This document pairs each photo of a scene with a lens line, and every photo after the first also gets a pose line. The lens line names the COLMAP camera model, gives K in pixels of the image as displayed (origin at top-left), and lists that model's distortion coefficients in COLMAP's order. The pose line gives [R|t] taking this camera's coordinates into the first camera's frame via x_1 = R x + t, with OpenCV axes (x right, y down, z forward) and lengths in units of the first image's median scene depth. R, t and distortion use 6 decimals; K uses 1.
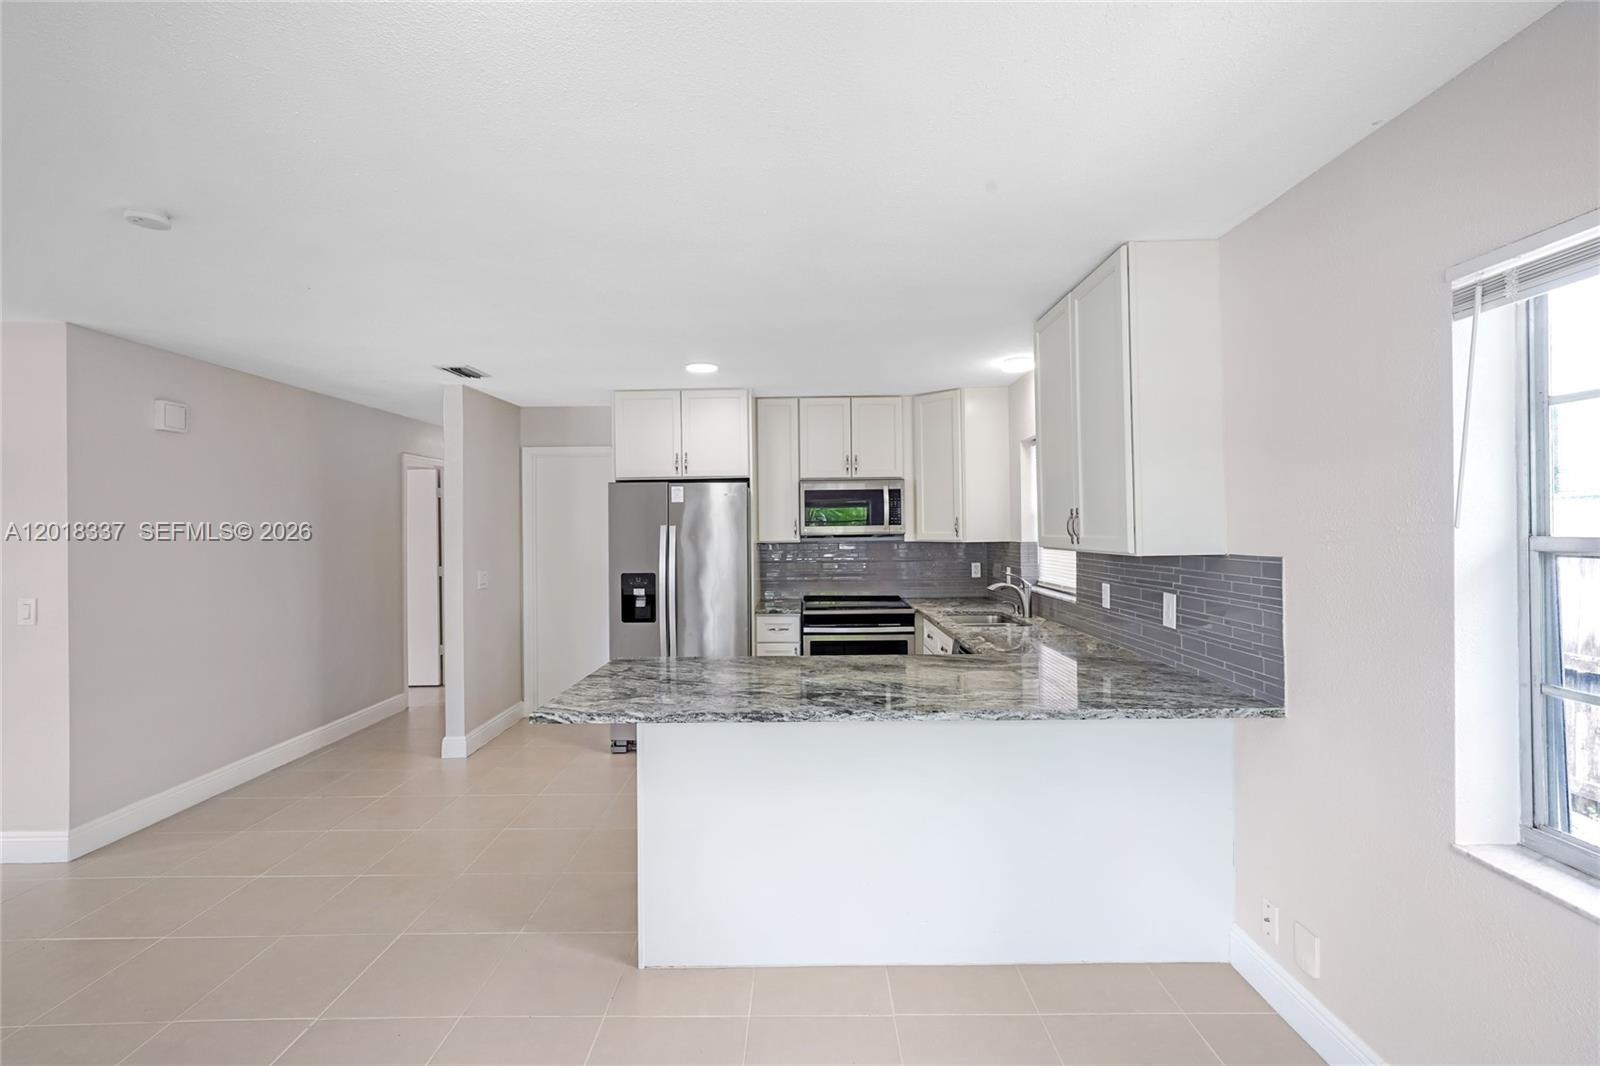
lens RADIAL K [[688.7, 0, 802.1], [0, 688.7, 522.2], [0, 0, 1]] dist [-0.001989, 0.000268]
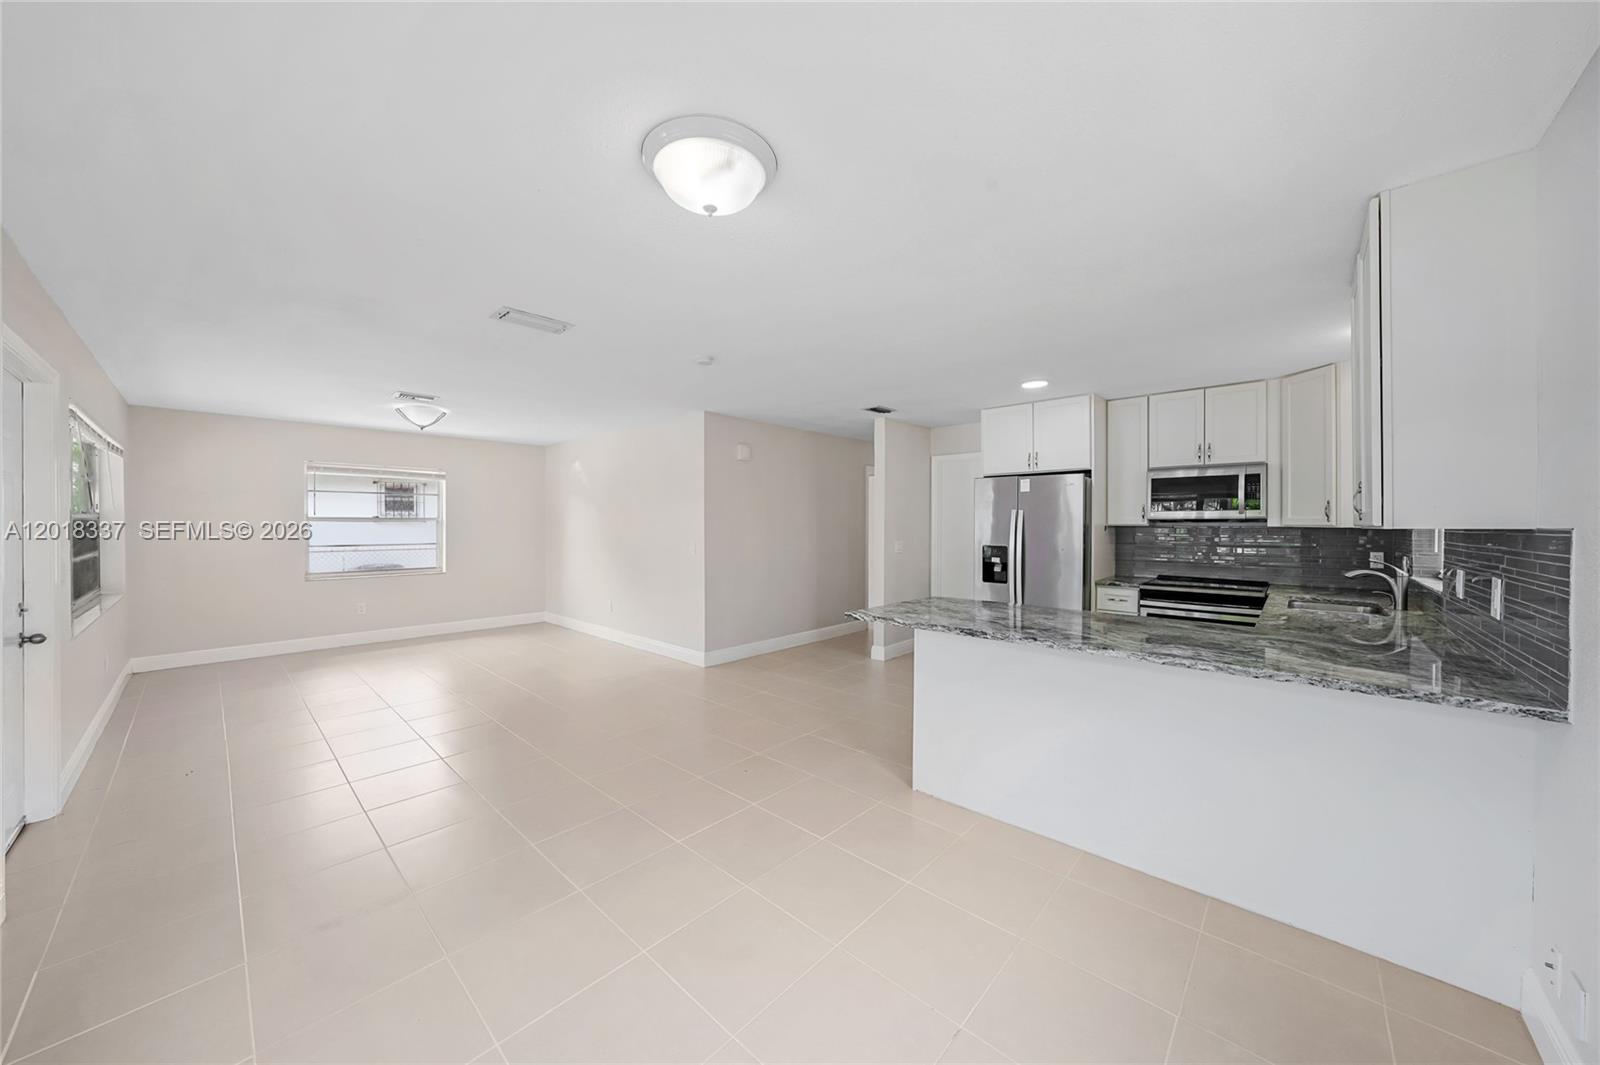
lens RADIAL K [[563.8, 0, 802.5], [0, 563.8, 527.2], [0, 0, 1]] dist [-0.028121, 0.006897]
pose [[0.737617, 0.017028, -0.675004, 0.215696], [-0.005579, 0.999802, 0.019125, 0.019610], [0.675196, -0.010340, 0.737566, -0.045401]]
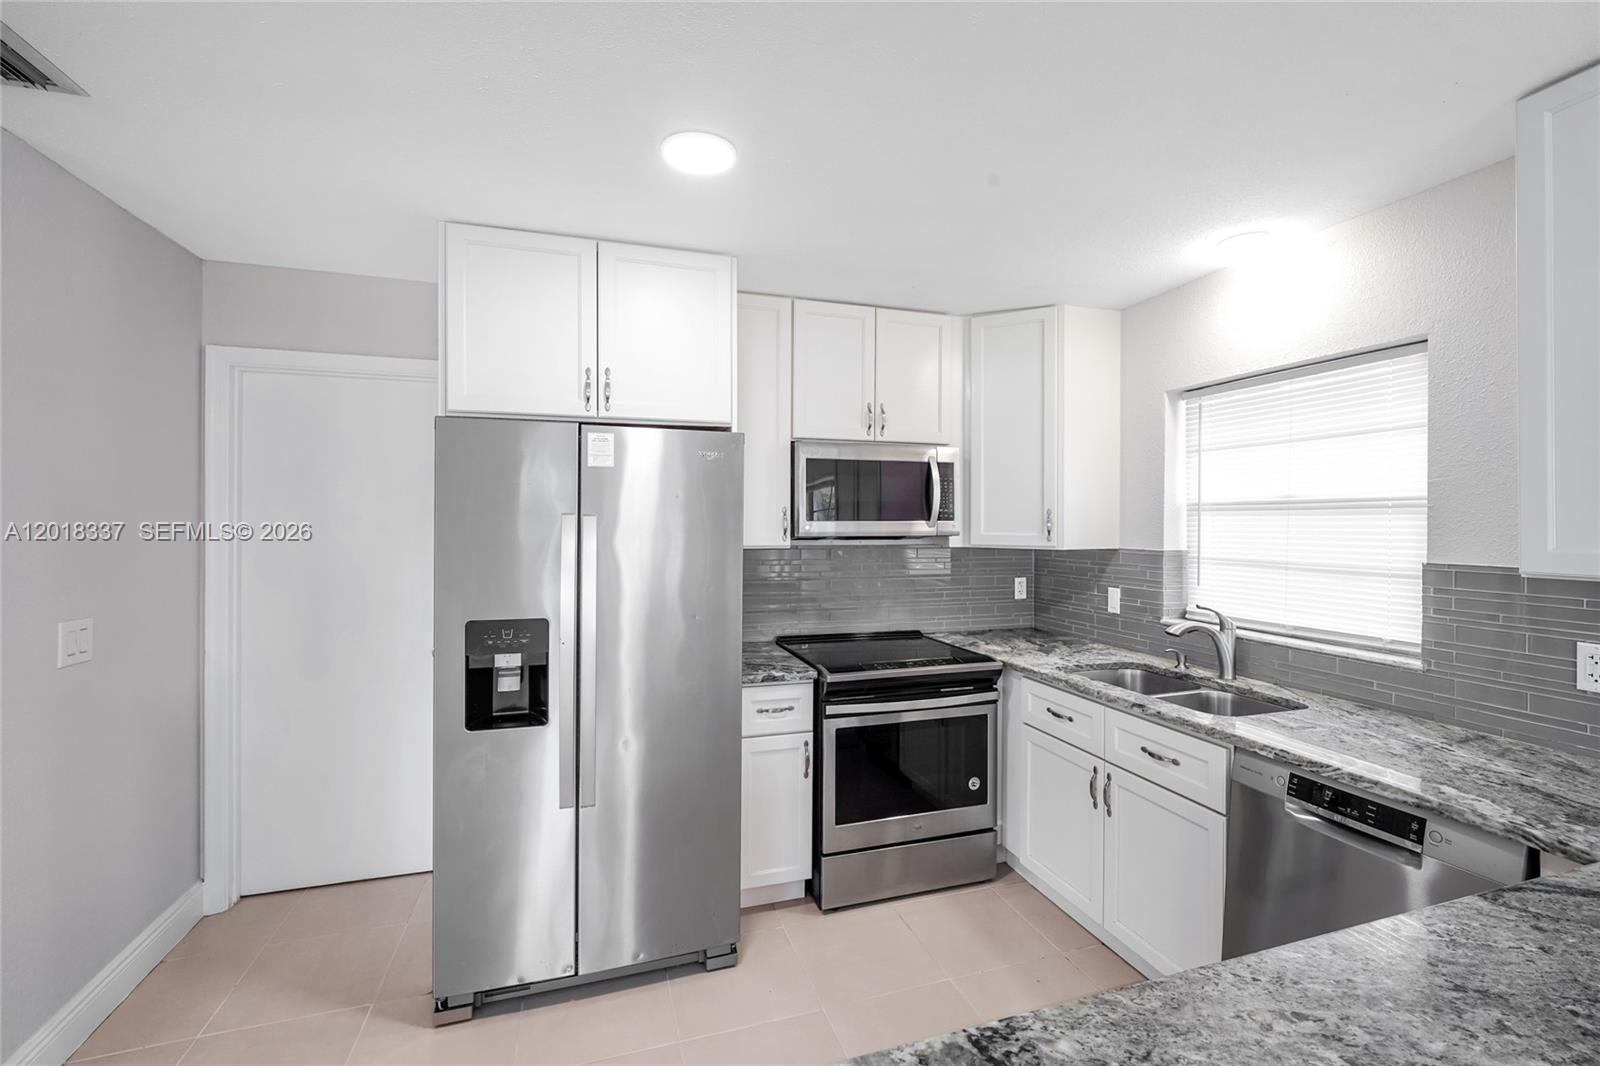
lens RADIAL K [[675.6, 0, 802.9], [0, 675.6, 519.5], [0, 0, 1]] dist [-0.000542, 0.000075]
pose [[0.949456, 0.013736, 0.313599, -0.191543], [-0.015210, 0.999882, 0.002254, 0.003801], [-0.313531, -0.006910, 0.949553, 0.511611]]
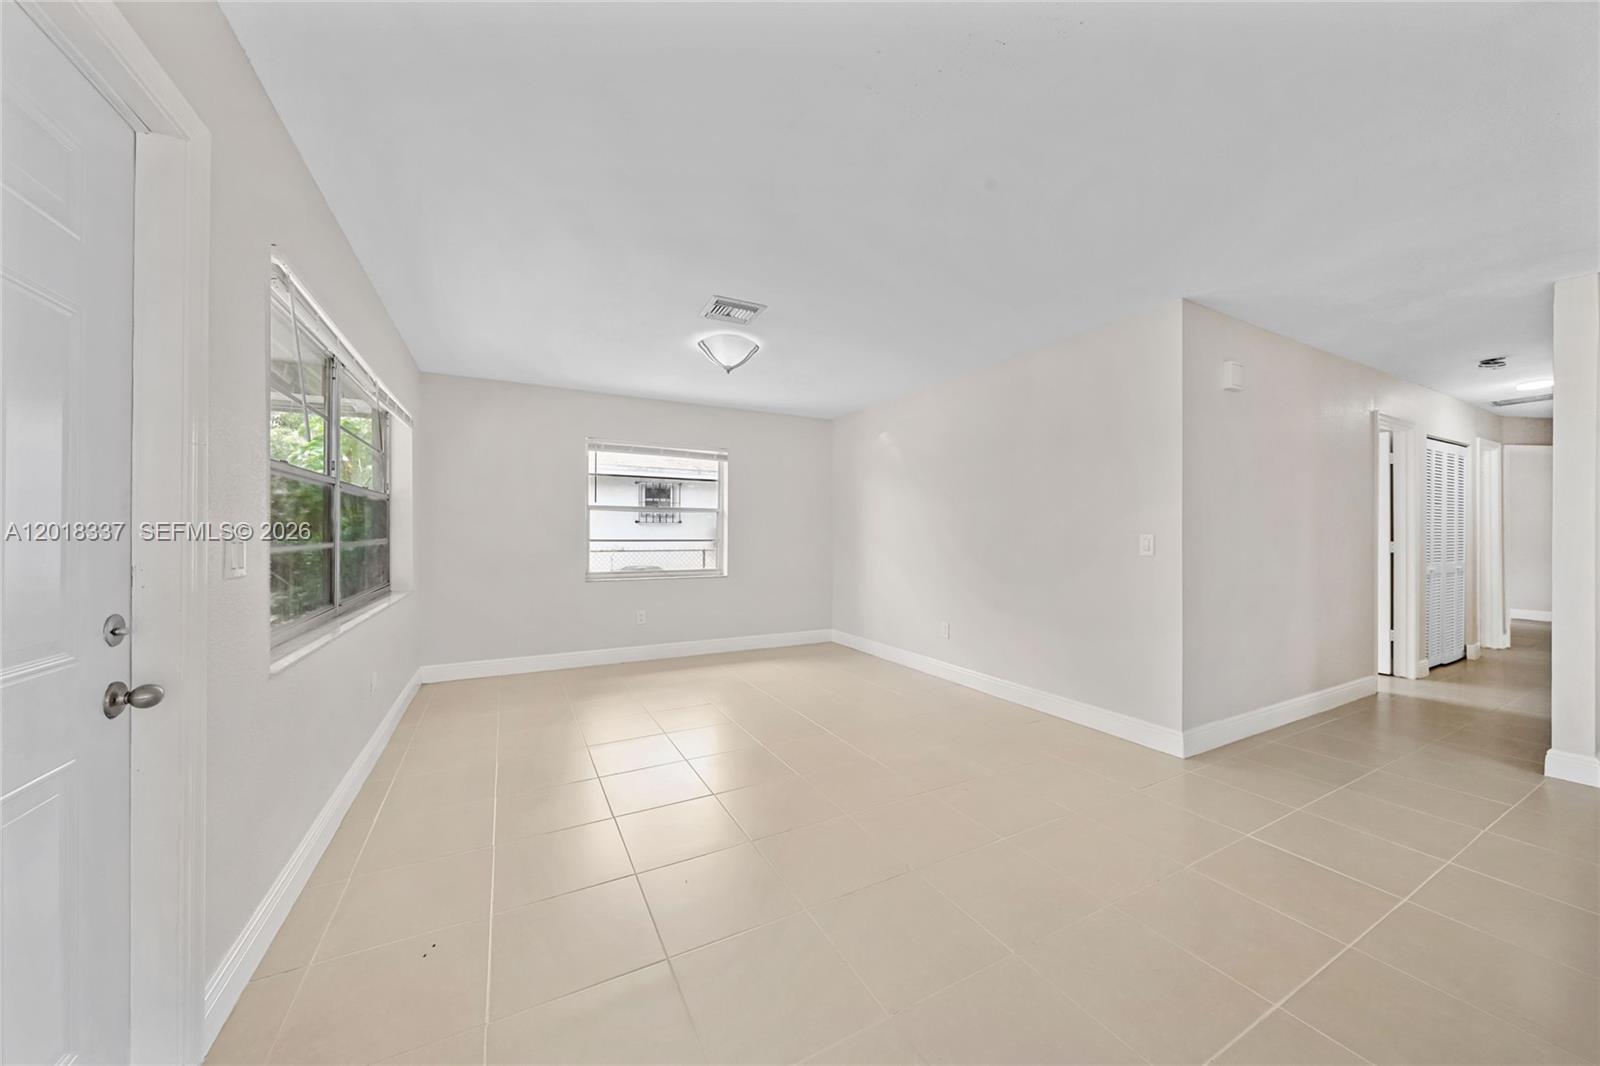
lens RADIAL K [[563.8, 0, 802.5], [0, 563.8, 527.7], [0, 0, 1]] dist [-0.028121, 0.006897]
pose [[0.466759, 0.003039, -0.884379, -0.366294], [-0.003103, 0.999994, 0.001798, 0.068920], [0.884379, 0.001905, 0.466766, -0.011993]]
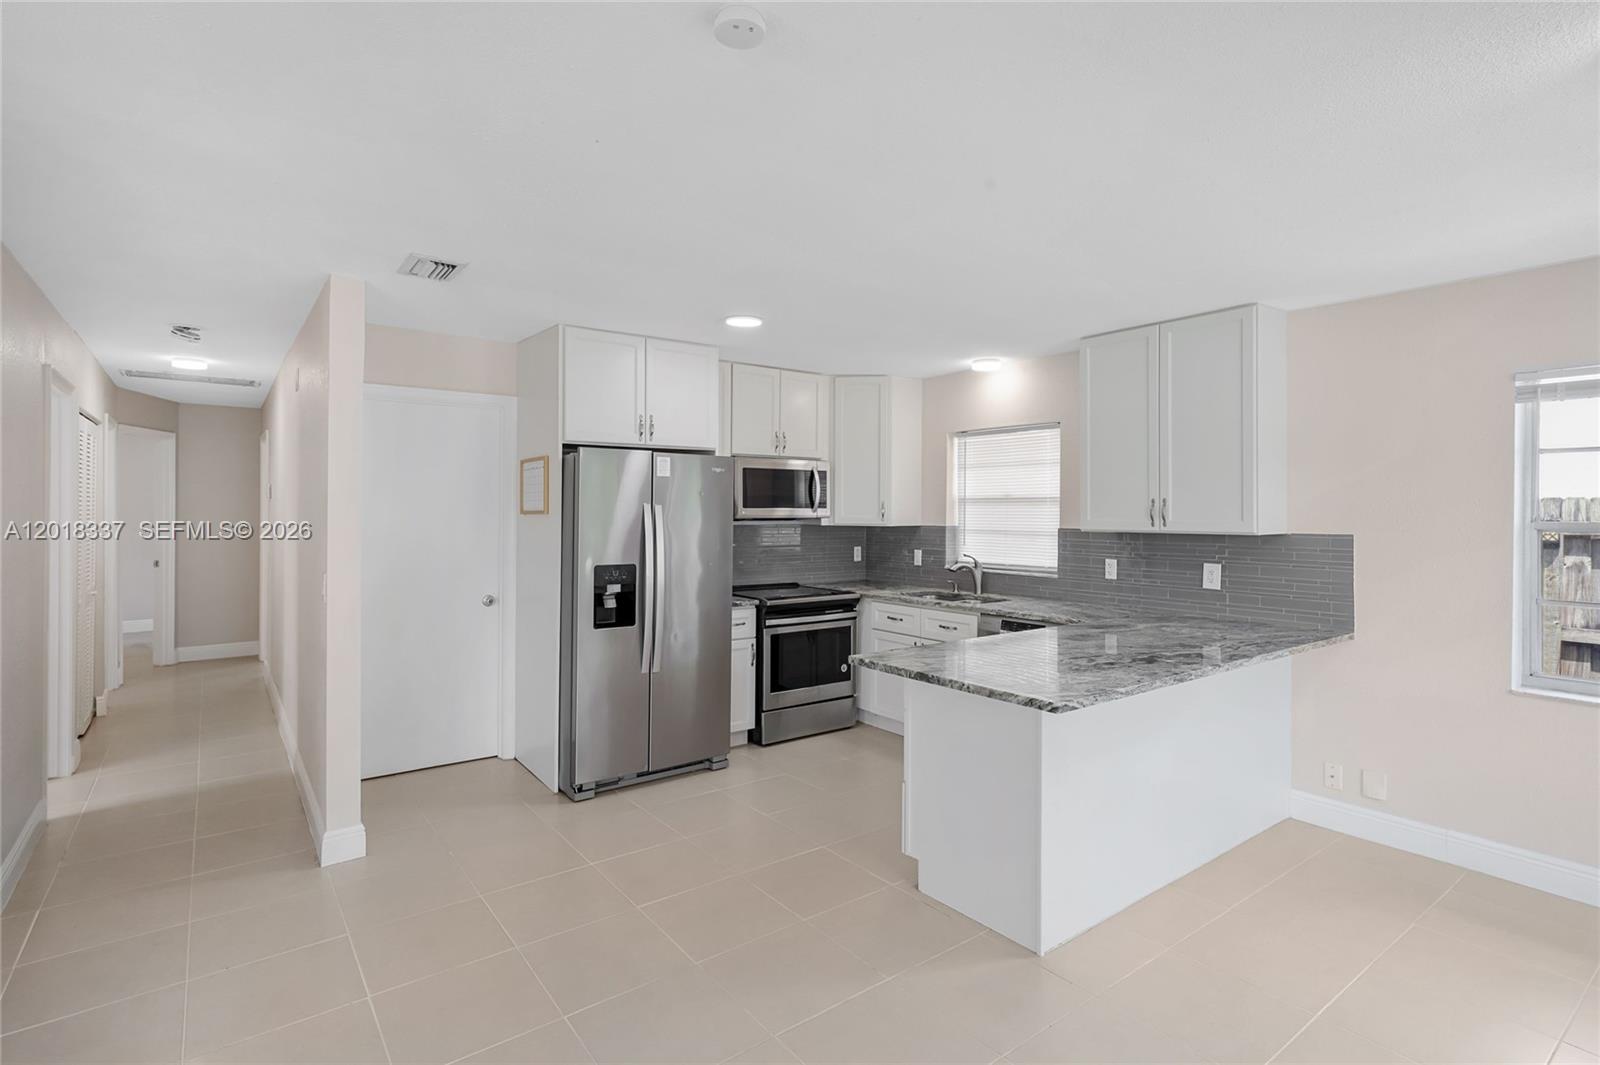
lens RADIAL K [[784.0, 0, 796.7], [0, 784.0, 511.2], [0, 0, 1]] dist [0.001929, 0.000286]
pose [[0.797697, 0.012615, 0.602927, -0.606275], [-0.016962, 0.999855, 0.001521, 0.007794], [-0.602820, -0.011440, 0.797795, 0.160957]]
